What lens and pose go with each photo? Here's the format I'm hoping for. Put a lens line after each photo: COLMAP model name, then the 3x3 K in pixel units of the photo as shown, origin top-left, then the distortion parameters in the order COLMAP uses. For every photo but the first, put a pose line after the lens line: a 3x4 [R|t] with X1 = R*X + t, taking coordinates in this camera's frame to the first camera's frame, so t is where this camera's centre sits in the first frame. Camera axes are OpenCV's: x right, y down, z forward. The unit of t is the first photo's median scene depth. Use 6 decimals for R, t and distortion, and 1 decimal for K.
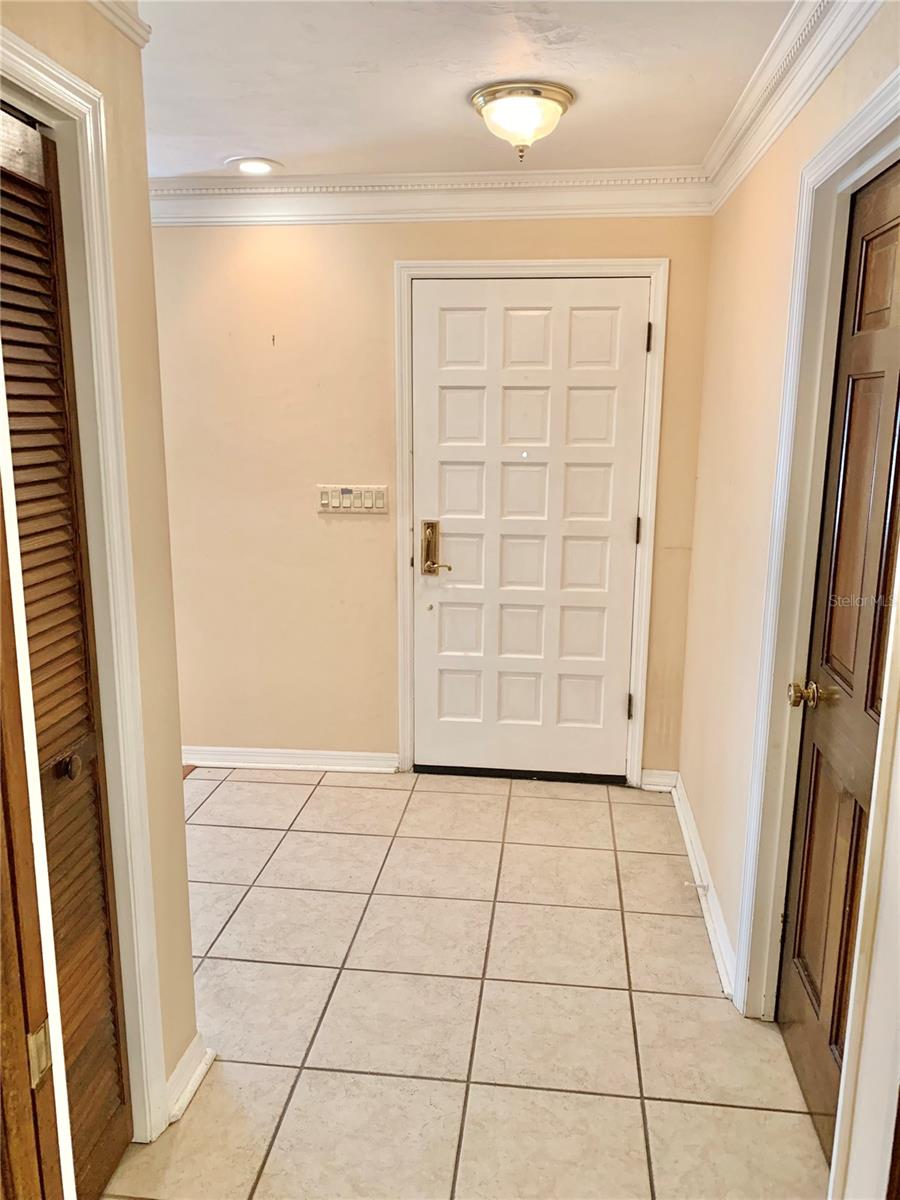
lens RADIAL K [[908.2, 0, 458.6], [0, 908.2, 595.1], [0, 0, 1]] dist [0.095794, -0.157730]
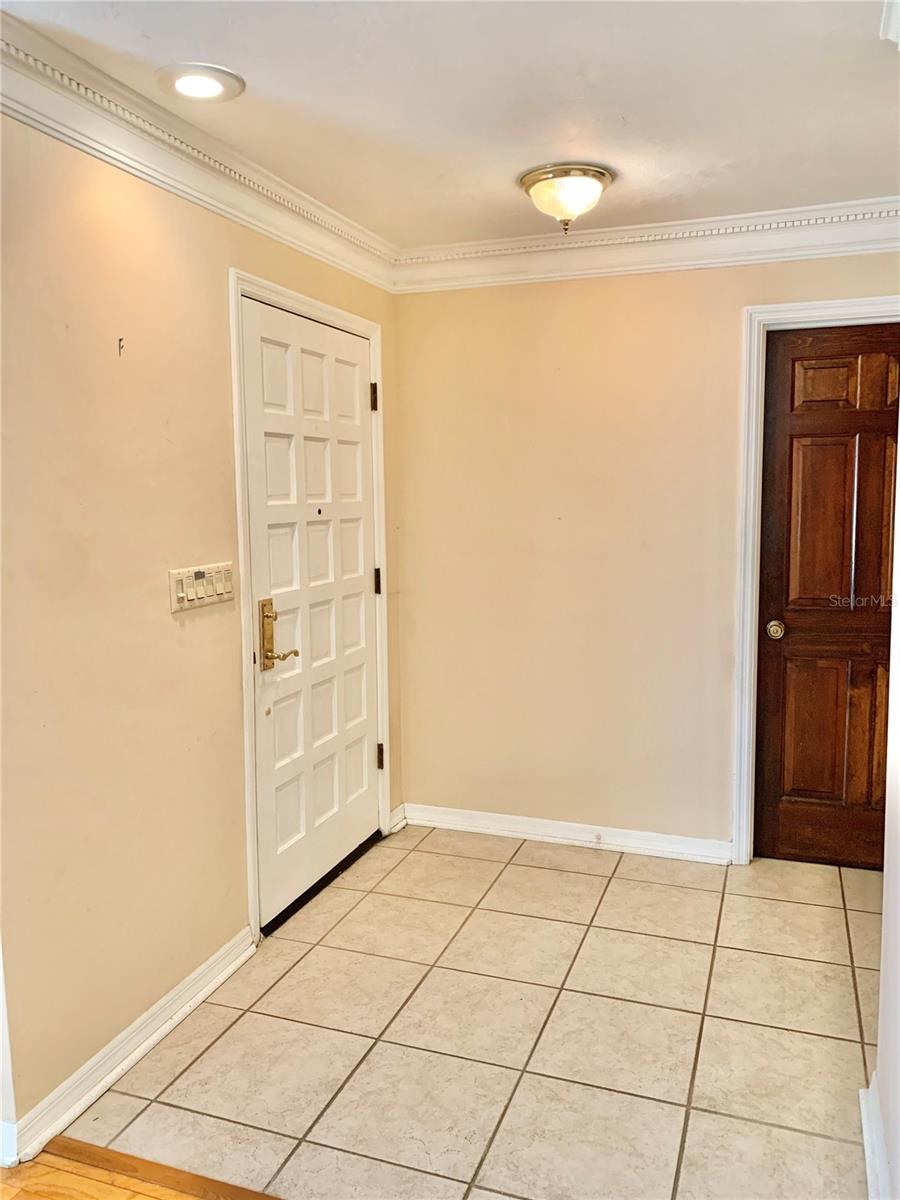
lens RADIAL K [[918.9, 0, 450.0], [0, 918.9, 600.0], [0, 0, 1]] dist [0.079864, -0.128935]
pose [[0.234065, -0.126939, 0.963898, -0.759042], [0.215793, 0.973492, 0.075802, -0.107848], [-0.947970, 0.190260, 0.255253, 0.643610]]
